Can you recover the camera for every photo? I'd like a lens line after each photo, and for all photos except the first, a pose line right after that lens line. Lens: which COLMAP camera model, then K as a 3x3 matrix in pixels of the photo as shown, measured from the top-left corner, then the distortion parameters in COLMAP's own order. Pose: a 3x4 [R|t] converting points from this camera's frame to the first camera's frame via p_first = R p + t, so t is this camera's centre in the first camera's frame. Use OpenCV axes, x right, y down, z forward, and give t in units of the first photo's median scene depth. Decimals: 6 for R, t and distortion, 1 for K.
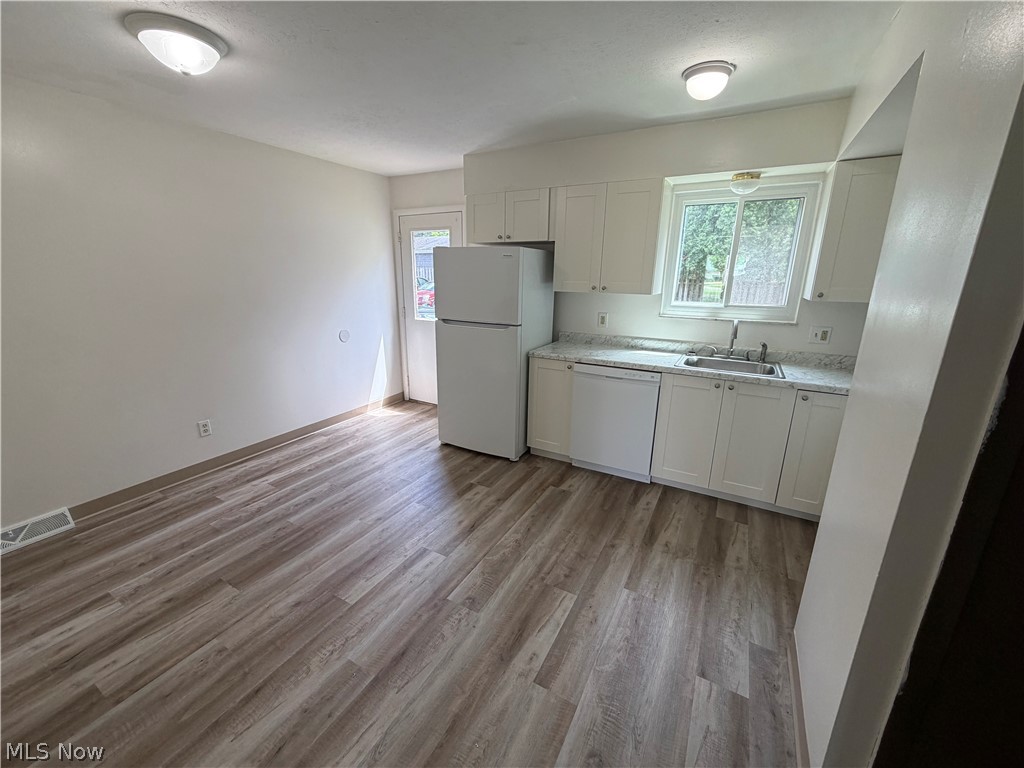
lens RADIAL K [[409.5, 0, 508.2], [0, 409.5, 381.9], [0, 0, 1]] dist [-0.003094, -0.000147]
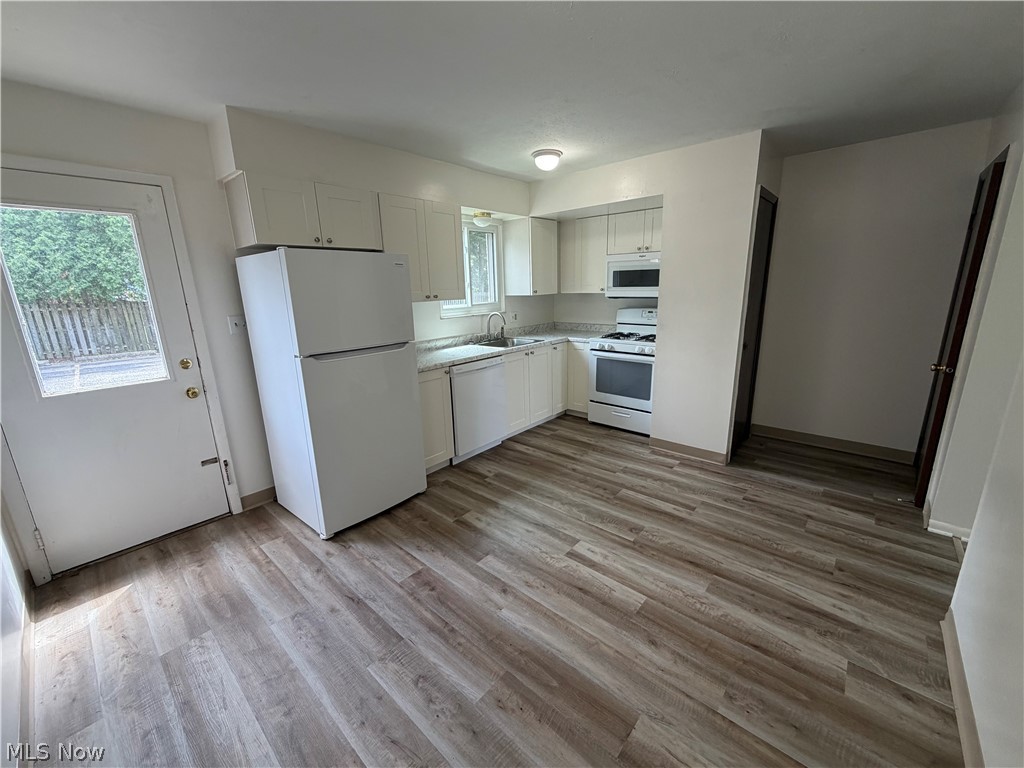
lens RADIAL K [[409.5, 0, 508.1], [0, 409.5, 385.9], [0, 0, 1]] dist [-0.003094, -0.000147]
pose [[0.211831, -0.253329, 0.943903, -1.249423], [0.283474, 0.940226, 0.188725, -0.242011], [-0.935291, 0.227594, 0.270981, 0.894806]]
